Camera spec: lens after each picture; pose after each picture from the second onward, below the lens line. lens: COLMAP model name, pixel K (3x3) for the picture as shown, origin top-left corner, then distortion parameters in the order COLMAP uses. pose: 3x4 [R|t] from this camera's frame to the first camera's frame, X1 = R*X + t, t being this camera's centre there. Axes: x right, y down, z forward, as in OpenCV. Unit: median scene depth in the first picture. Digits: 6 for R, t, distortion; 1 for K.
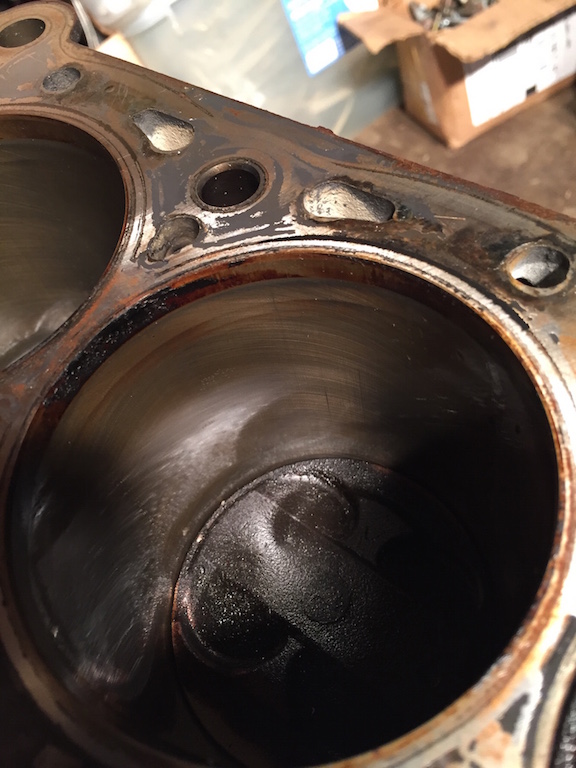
lens RADIAL K [[651.8, 0, 288.0], [0, 651.8, 384.0], [0, 0, 1]] dist [0.003606, -0.006857]
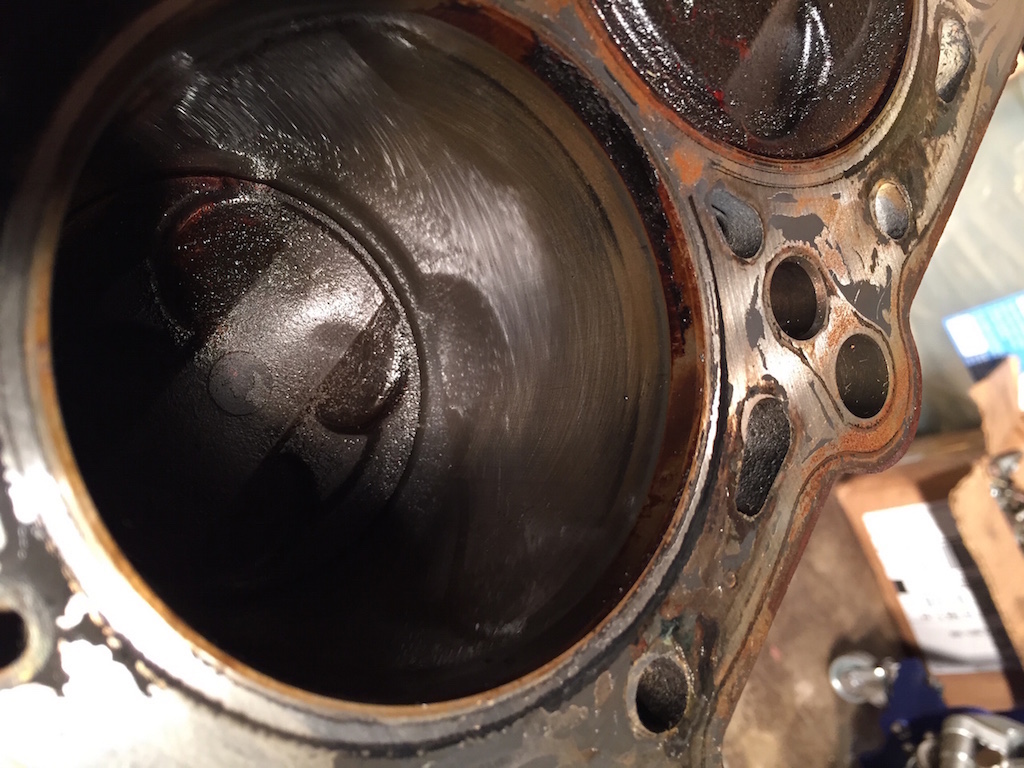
lens RADIAL K [[863.9, 0, 512.0], [0, 863.9, 384.0], [0, 0, 1]] dist [0.010025, 0.007126]
pose [[-0.064804, 0.995913, 0.062914, 0.092591], [-0.997878, -0.064269, -0.010482, 0.062937], [-0.006396, -0.063459, 0.997964, -0.056730]]
